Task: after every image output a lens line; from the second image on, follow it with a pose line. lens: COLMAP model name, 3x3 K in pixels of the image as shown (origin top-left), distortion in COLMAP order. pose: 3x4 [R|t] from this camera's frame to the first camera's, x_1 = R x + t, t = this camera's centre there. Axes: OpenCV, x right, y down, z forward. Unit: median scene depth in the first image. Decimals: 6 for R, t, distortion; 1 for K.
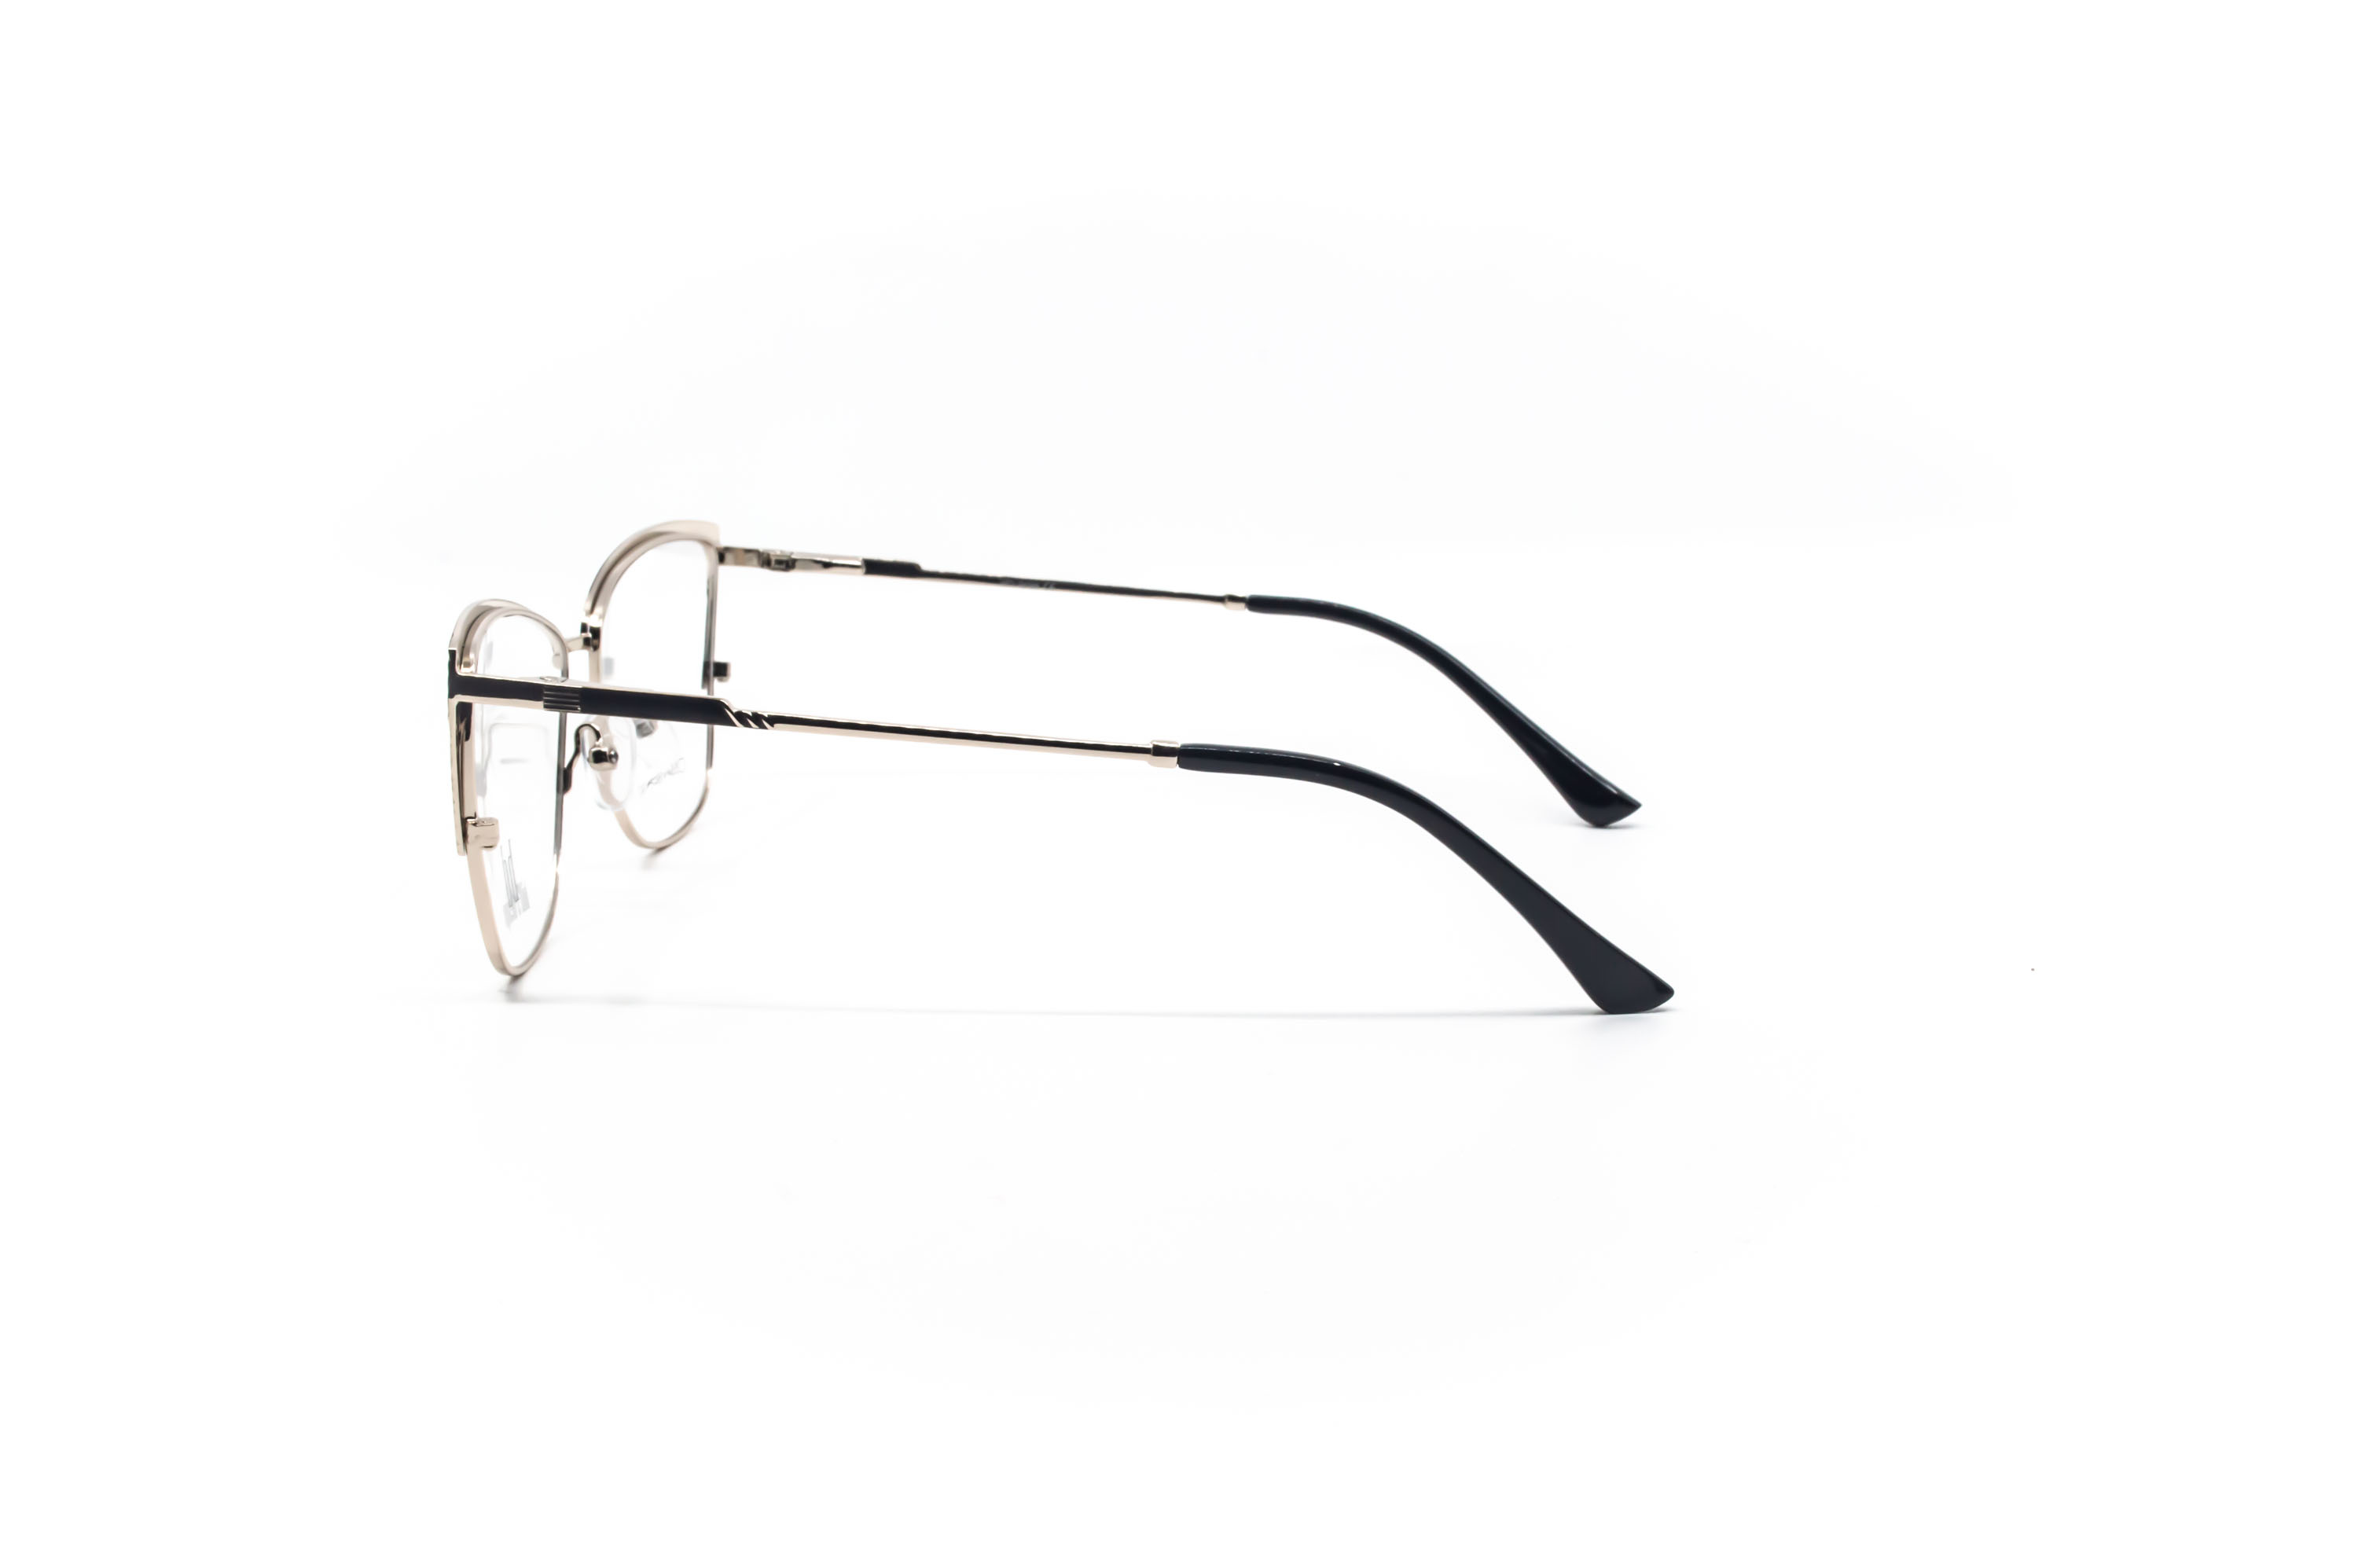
lens RADIAL K [[3134.7, 0, 1182.7], [0, 3134.7, 786.8], [0, 0, 1]] dist [-0.037640, 0.000000]
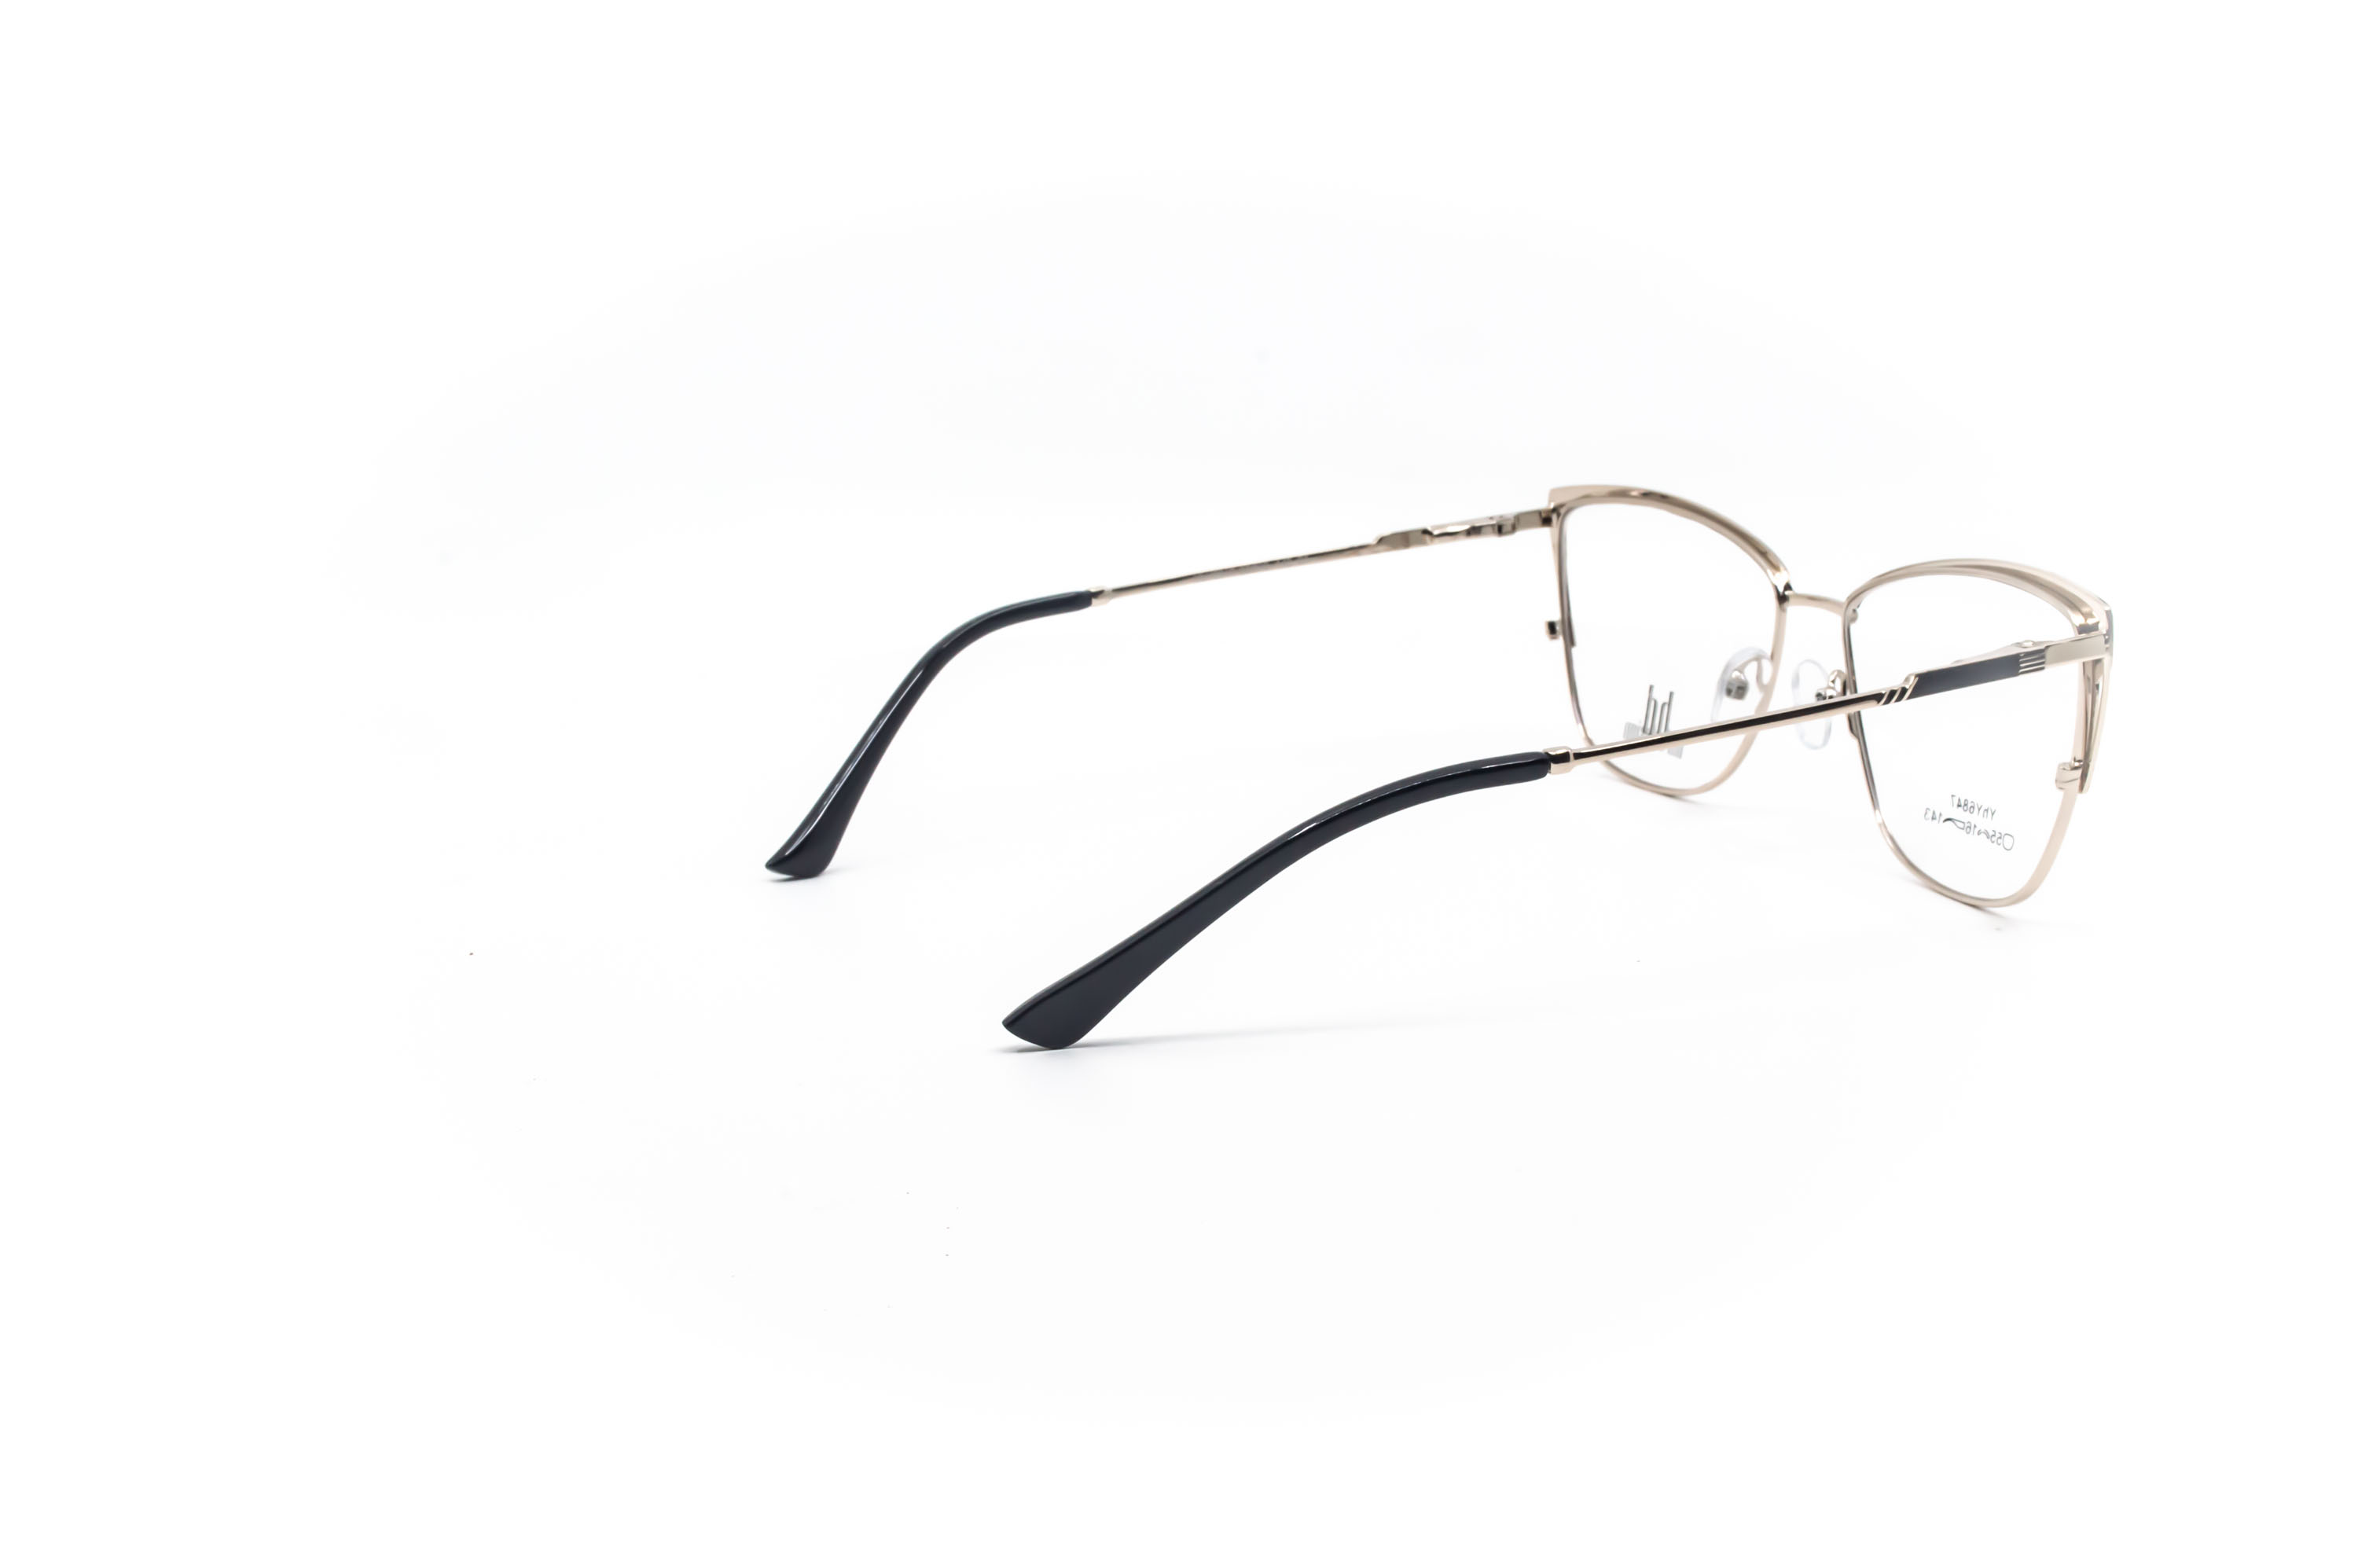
lens RADIAL K [[3134.7, 0, 1182.5], [0, 3134.7, 787.0], [0, 0, 1]] dist [-0.037640, 0.000000]
pose [[-0.866973, 0.095378, -0.489143, 0.540198], [-0.107566, 0.922565, 0.370544, -0.369916], [0.486608, 0.373867, -0.789580, 1.804241]]
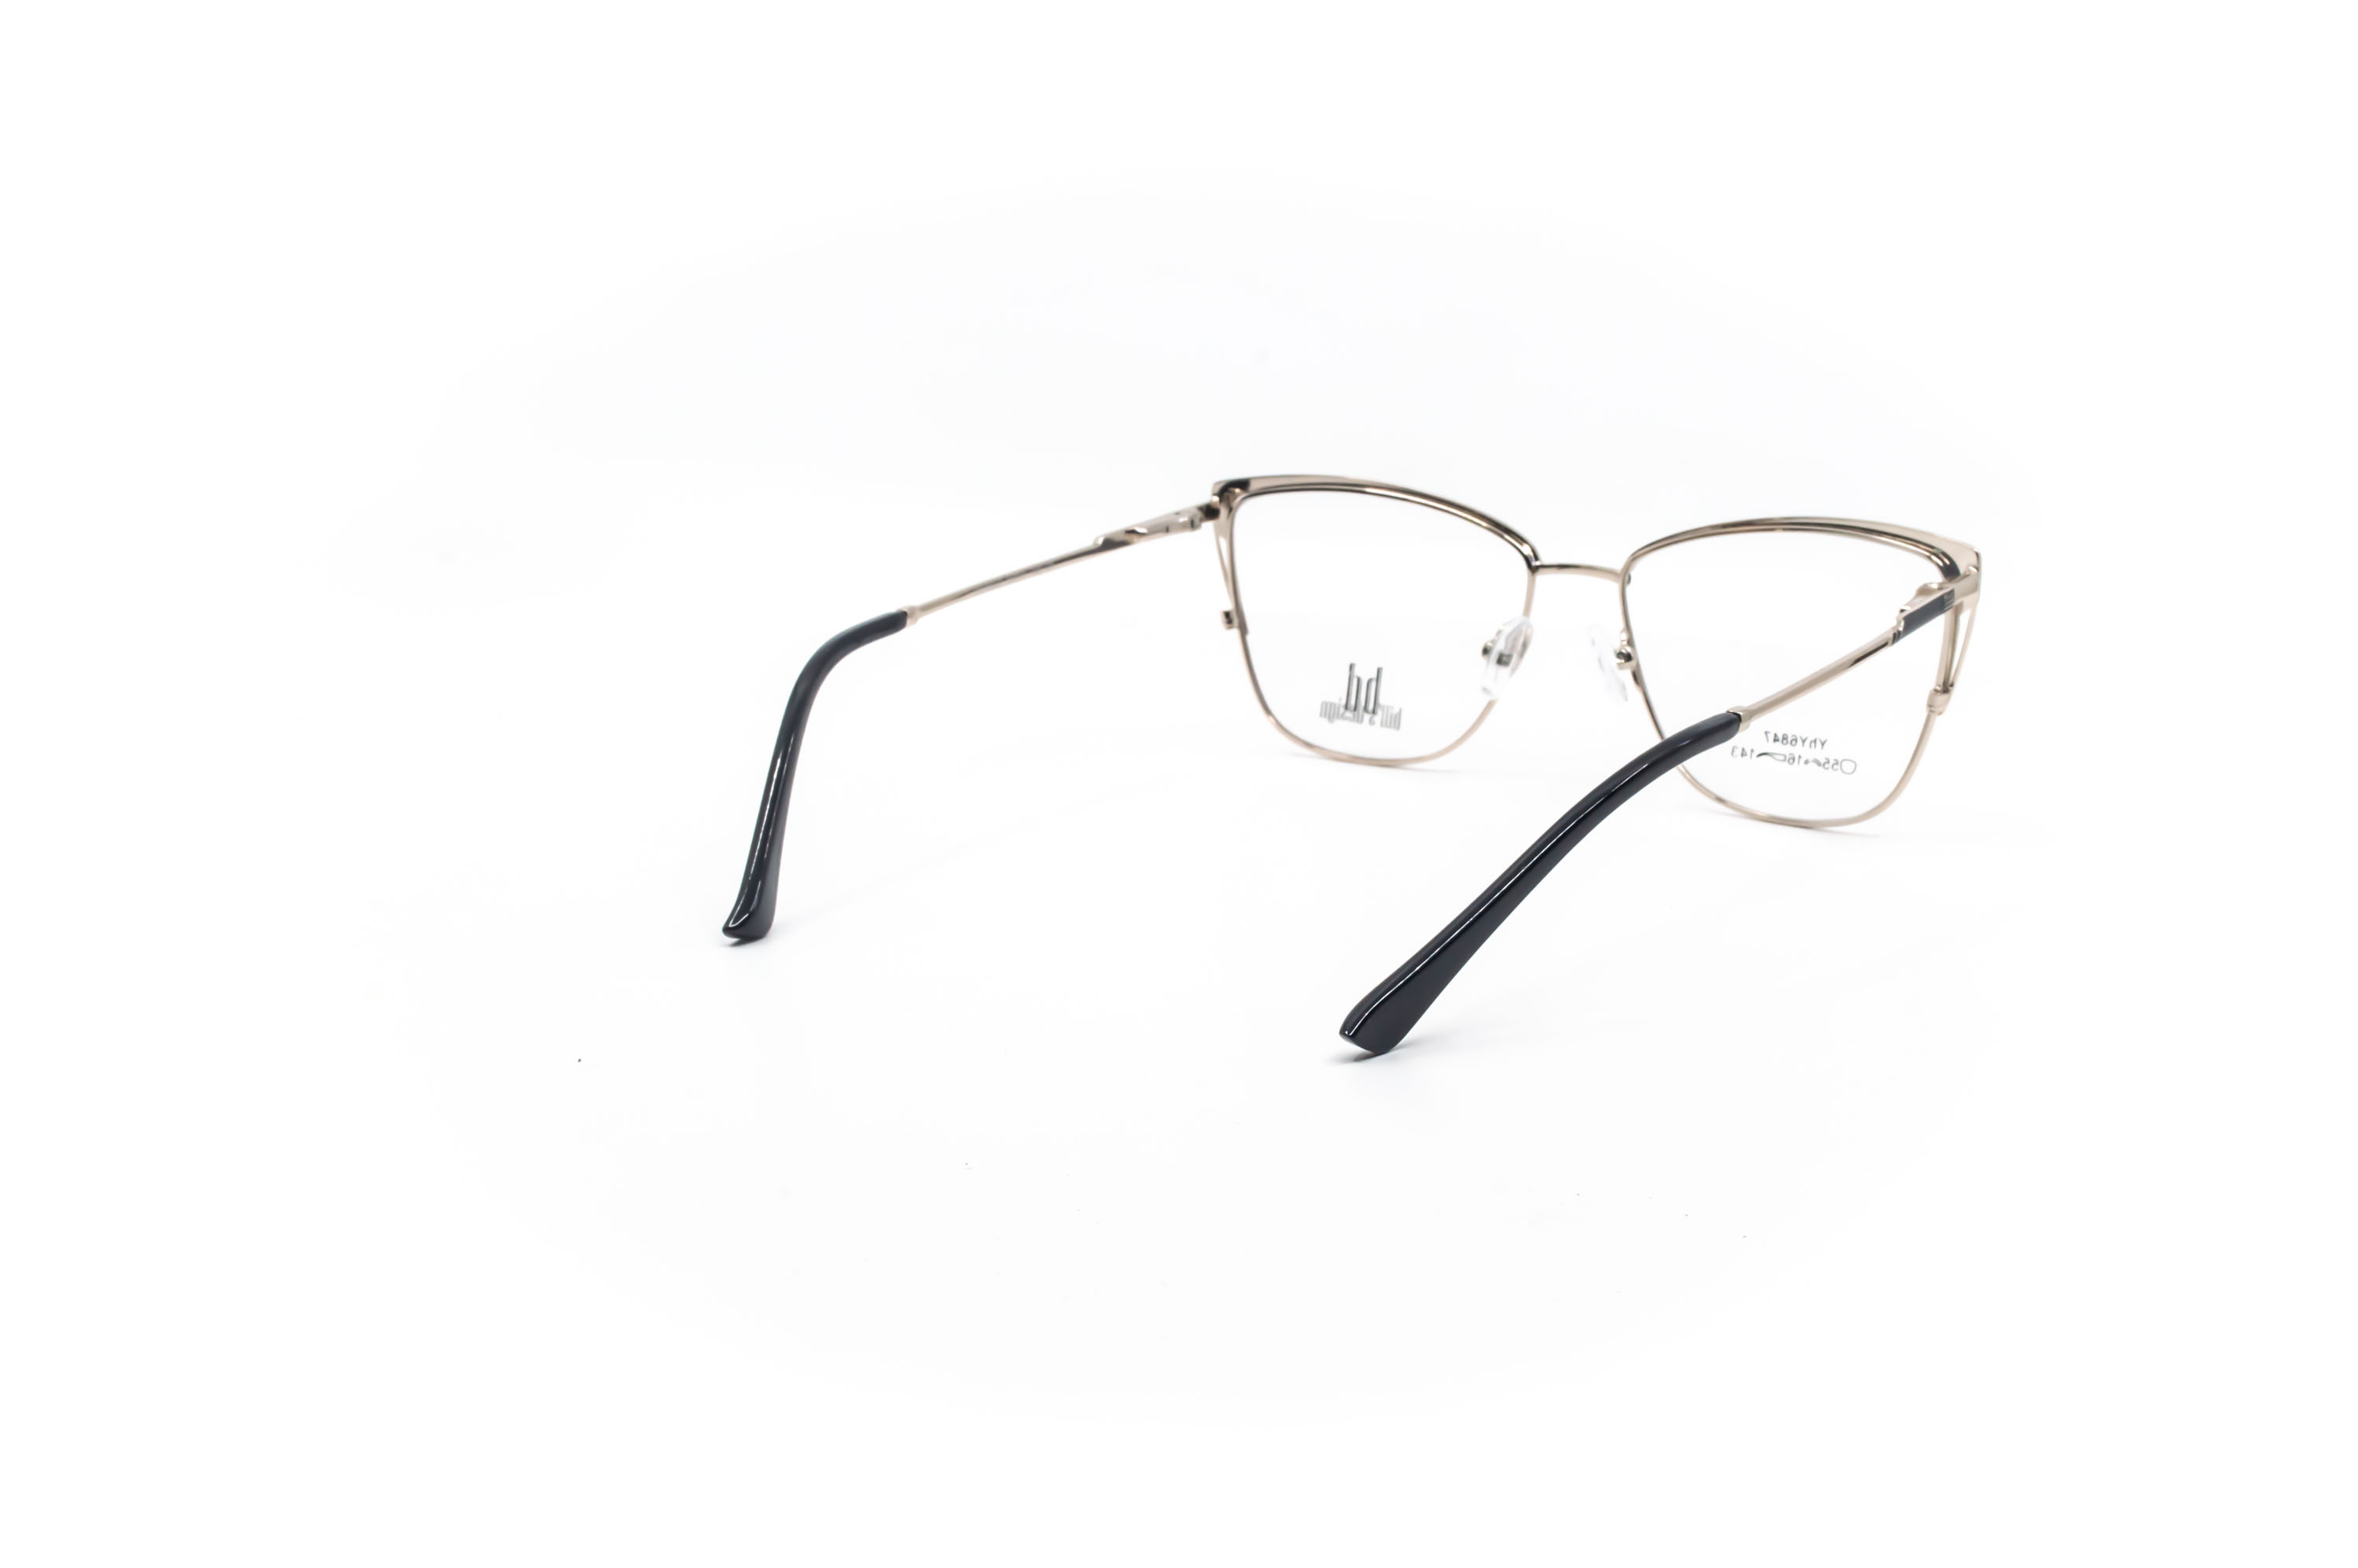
lens RADIAL K [[3134.7, 0, 1189.3], [0, 3134.7, 791.6], [0, 0, 1]] dist [-0.037640, 0.000000]
pose [[-0.498596, 0.168280, -0.850343, 0.897336], [-0.180269, 0.939399, 0.291603, -0.286100], [0.847883, 0.298683, -0.438045, 1.439202]]
